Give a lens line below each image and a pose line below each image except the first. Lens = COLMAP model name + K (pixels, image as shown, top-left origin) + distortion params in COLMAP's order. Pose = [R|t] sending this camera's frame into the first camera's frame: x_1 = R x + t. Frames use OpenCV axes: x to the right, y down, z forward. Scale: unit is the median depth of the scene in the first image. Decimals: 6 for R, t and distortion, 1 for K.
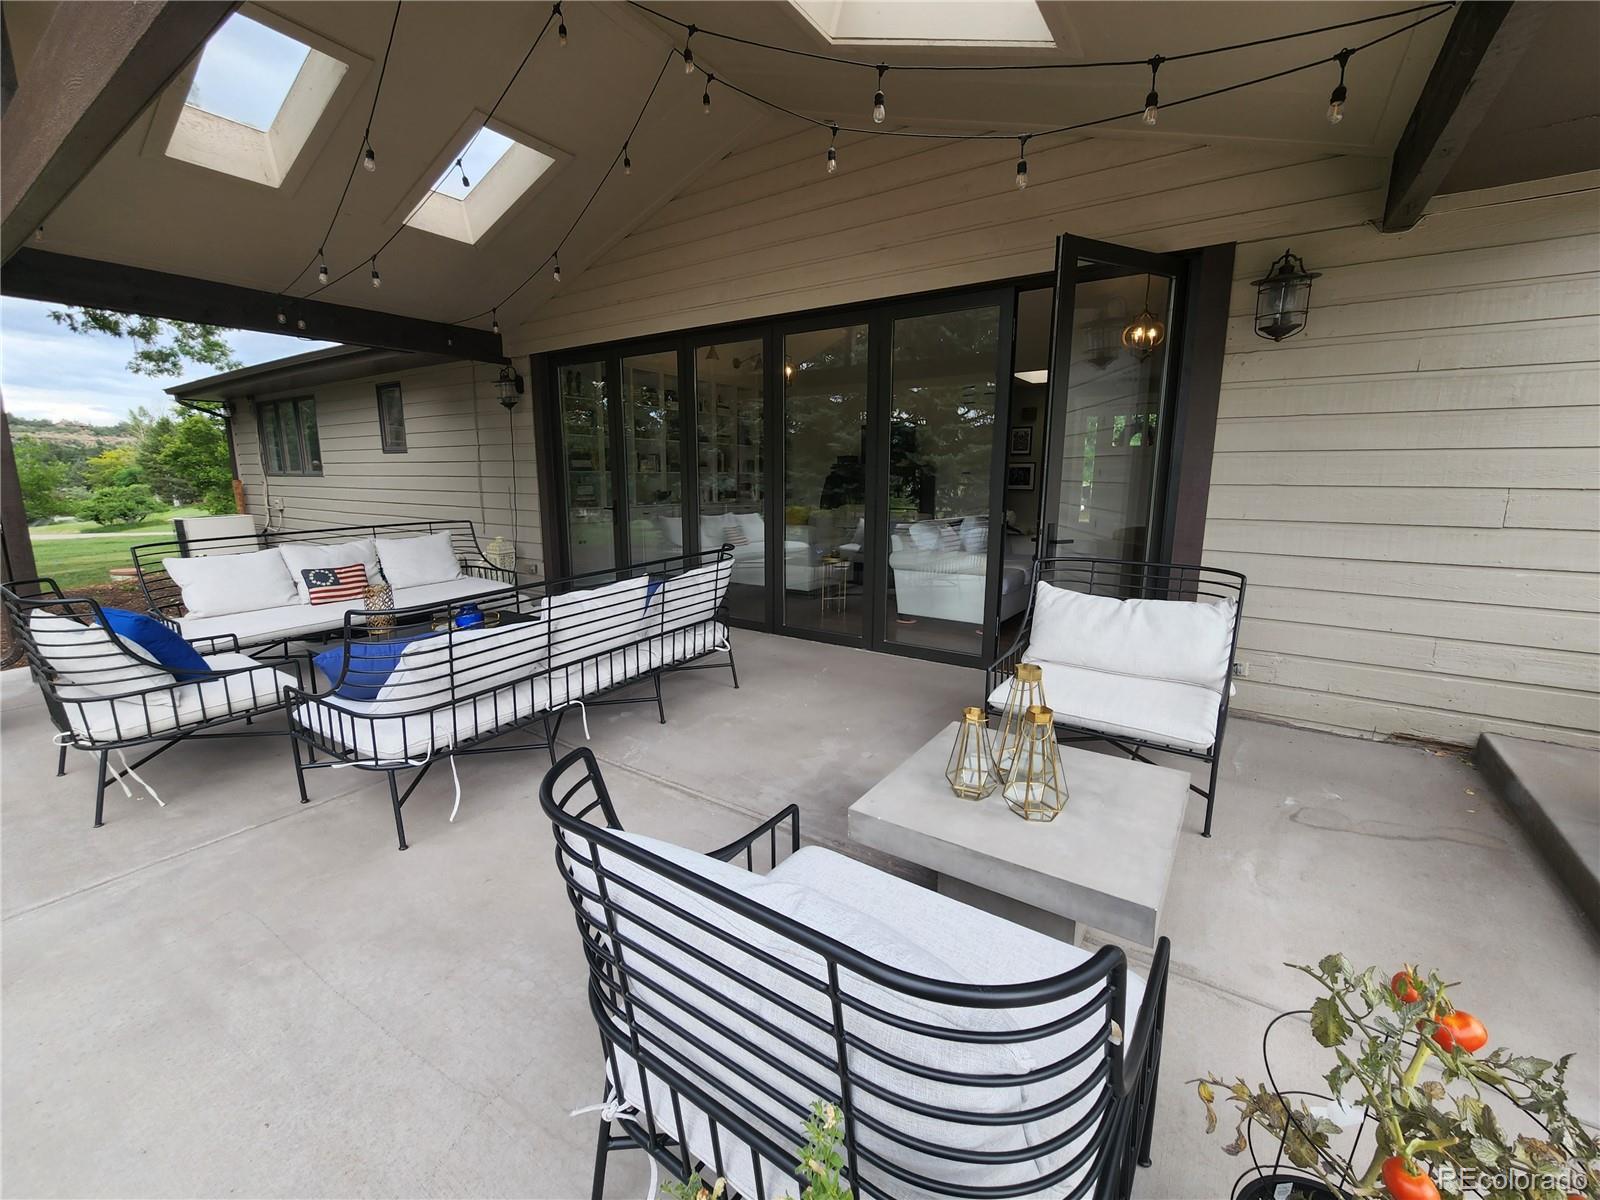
lens RADIAL K [[652.7, 0, 803.5], [0, 652.7, 593.6], [0, 0, 1]] dist [-0.011355, -0.000178]
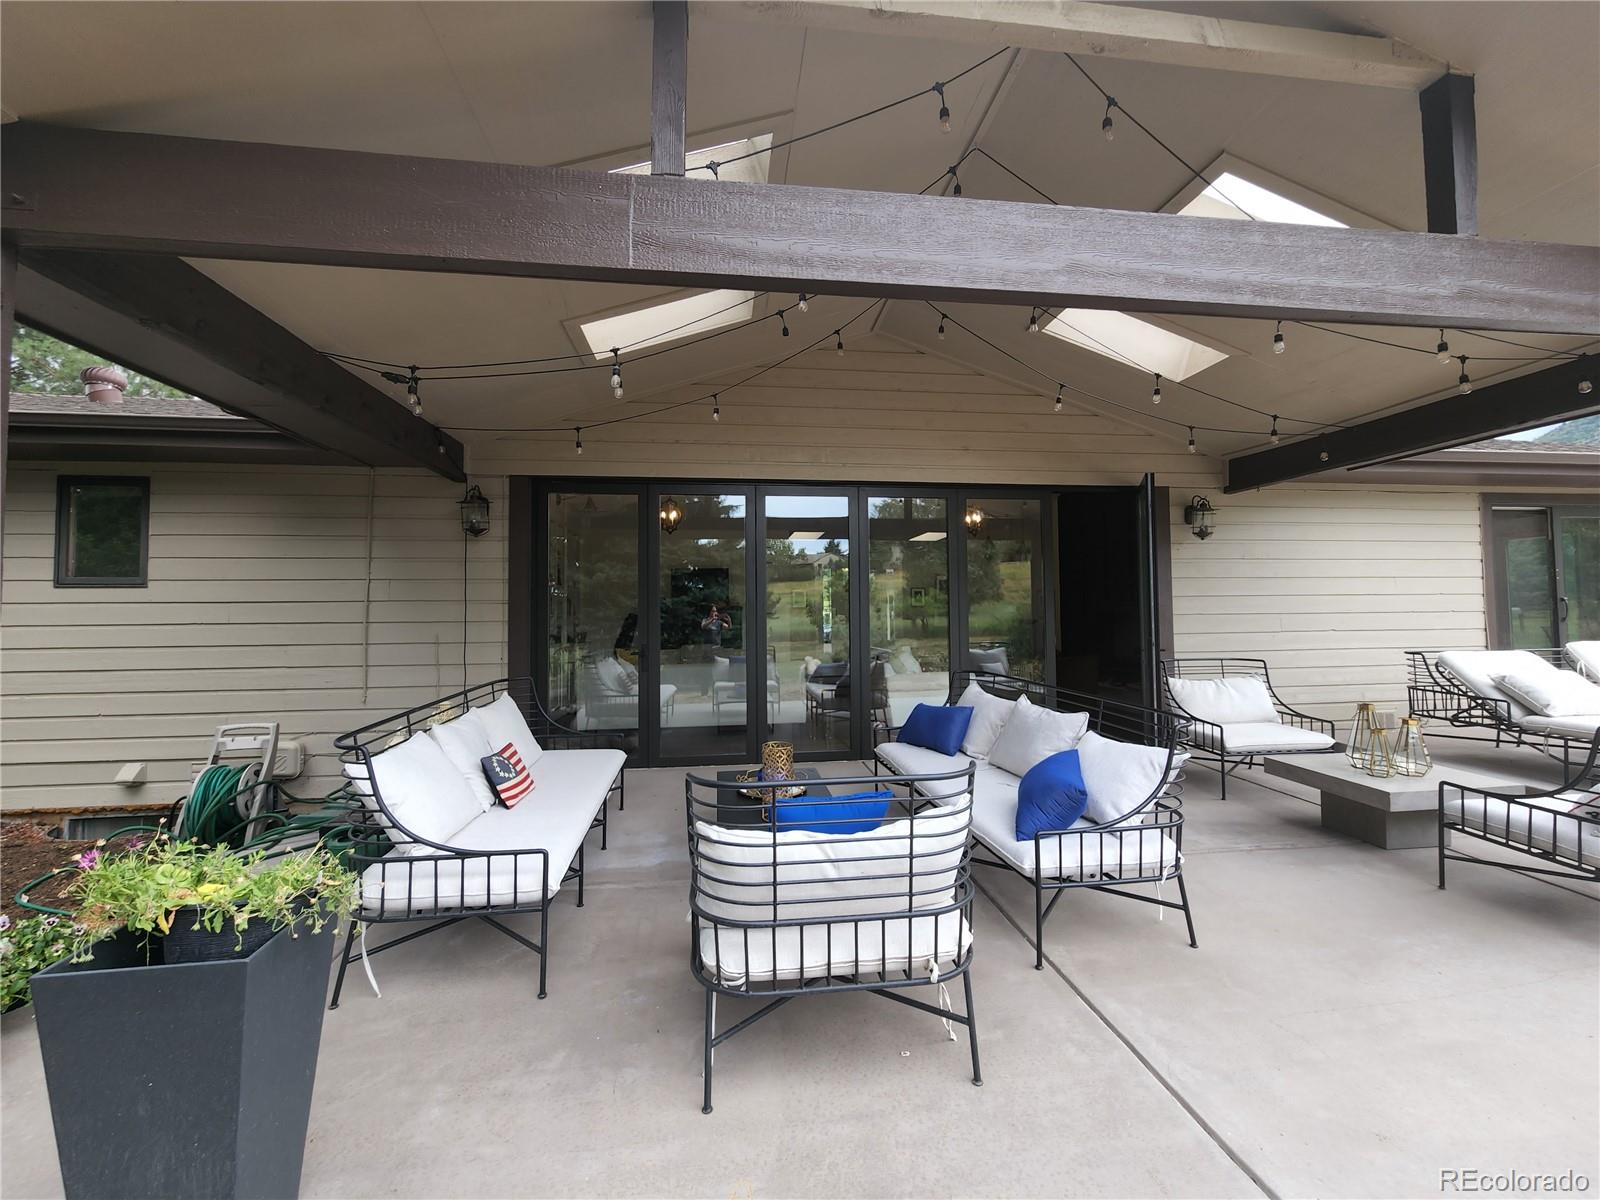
lens RADIAL K [[652.7, 0, 798.9], [0, 652.7, 589.2], [0, 0, 1]] dist [-0.011355, -0.000178]
pose [[0.754678, 0.017726, 0.655856, -1.200121], [0.131156, 0.975382, -0.177281, -0.054130], [-0.642852, 0.219810, 0.733774, 0.329506]]
